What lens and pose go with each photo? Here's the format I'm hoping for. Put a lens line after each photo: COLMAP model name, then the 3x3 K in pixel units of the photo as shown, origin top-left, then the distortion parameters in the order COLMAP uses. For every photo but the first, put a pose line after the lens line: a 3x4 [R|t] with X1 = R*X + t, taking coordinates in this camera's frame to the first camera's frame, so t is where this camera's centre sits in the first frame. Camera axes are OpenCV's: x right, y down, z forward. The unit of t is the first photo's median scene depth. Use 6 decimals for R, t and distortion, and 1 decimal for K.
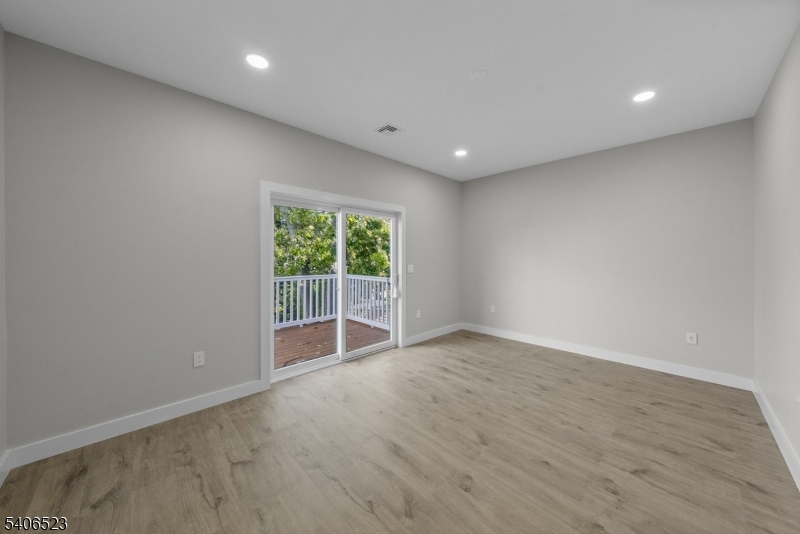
lens RADIAL K [[286.0, 0, 401.0], [0, 286.0, 263.9], [0, 0, 1]] dist [-0.000932, -0.000087]
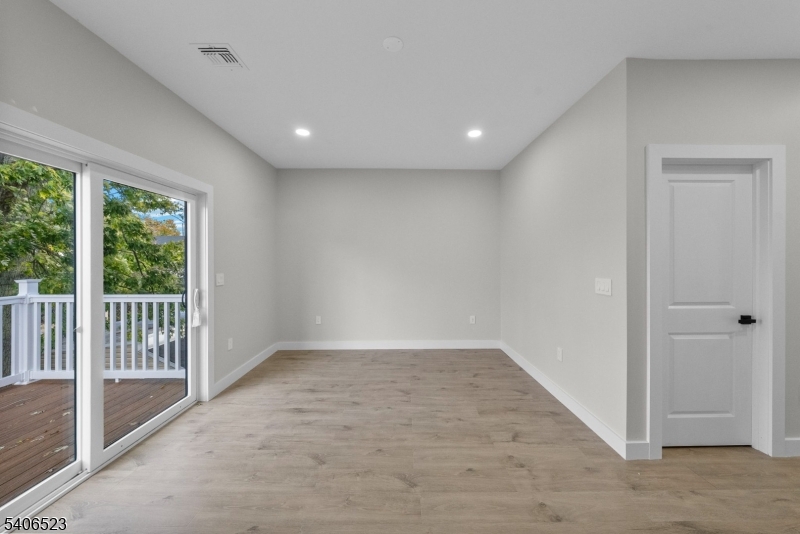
lens RADIAL K [[288.2, 0, 400.0], [0, 288.2, 263.3], [0, 0, 1]] dist [-0.002153, -0.000283]
pose [[0.679526, -0.010398, 0.733577, -0.230903], [0.018865, 0.999817, -0.003303, -0.014431], [-0.733408, 0.016084, 0.679598, 0.292322]]
